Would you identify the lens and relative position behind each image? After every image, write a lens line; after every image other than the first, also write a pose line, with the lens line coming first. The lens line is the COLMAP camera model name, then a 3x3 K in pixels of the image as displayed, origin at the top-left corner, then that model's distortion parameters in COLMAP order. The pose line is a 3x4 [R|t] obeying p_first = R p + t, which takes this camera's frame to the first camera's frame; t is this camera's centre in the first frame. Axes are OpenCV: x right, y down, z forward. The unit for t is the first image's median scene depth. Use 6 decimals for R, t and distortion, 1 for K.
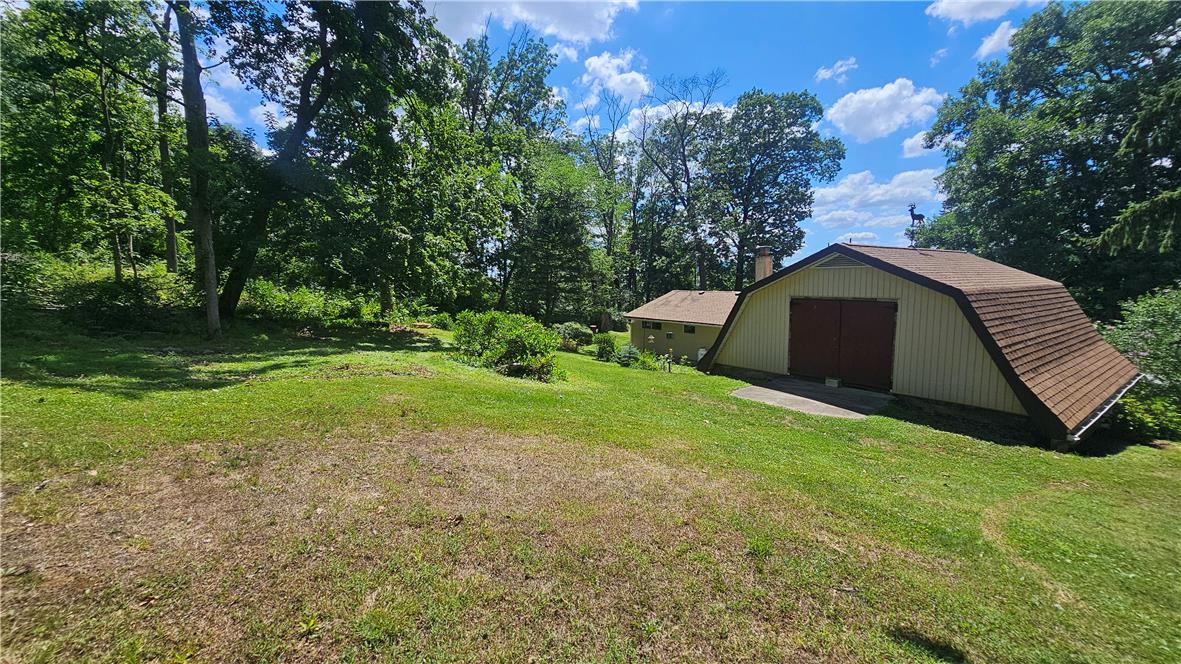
lens RADIAL K [[483.4, 0, 587.7], [0, 483.4, 334.6], [0, 0, 1]] dist [-0.002332, -0.000069]
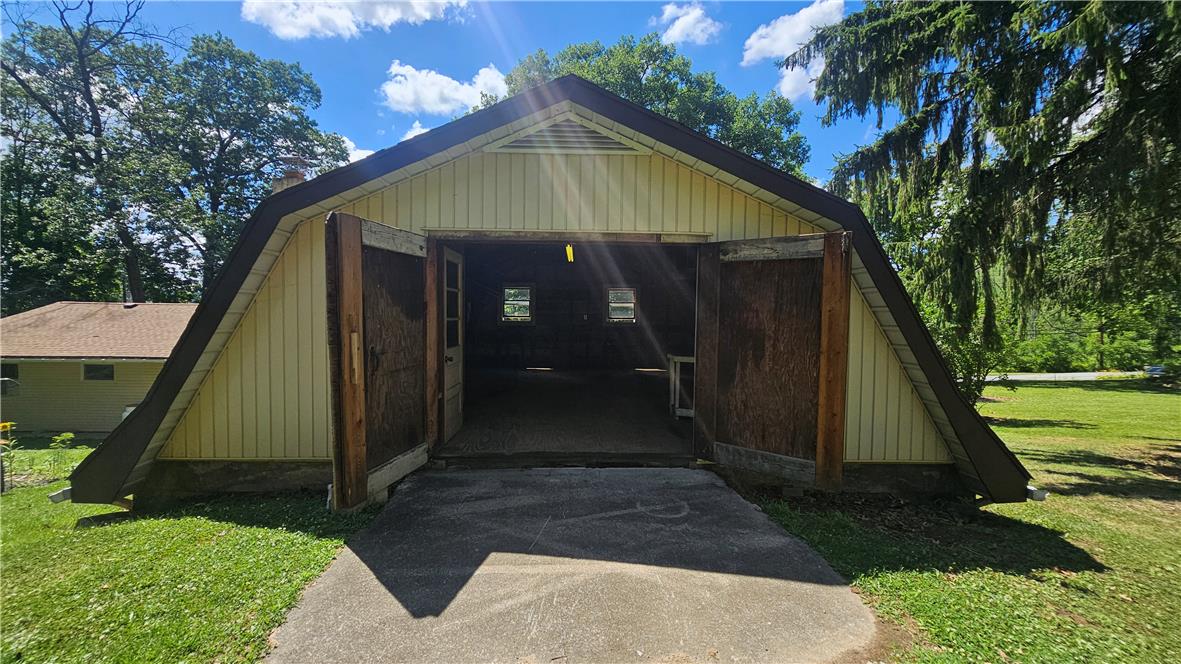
lens RADIAL K [[473.2, 0, 600.6], [0, 473.2, 335.6], [0, 0, 1]] dist [-0.001349, -0.000228]
pose [[0.548719, -0.016258, 0.835849, 0.051355], [0.067501, 0.997408, -0.024912, 0.000563], [-0.833277, 0.070090, 0.548394, 0.147285]]
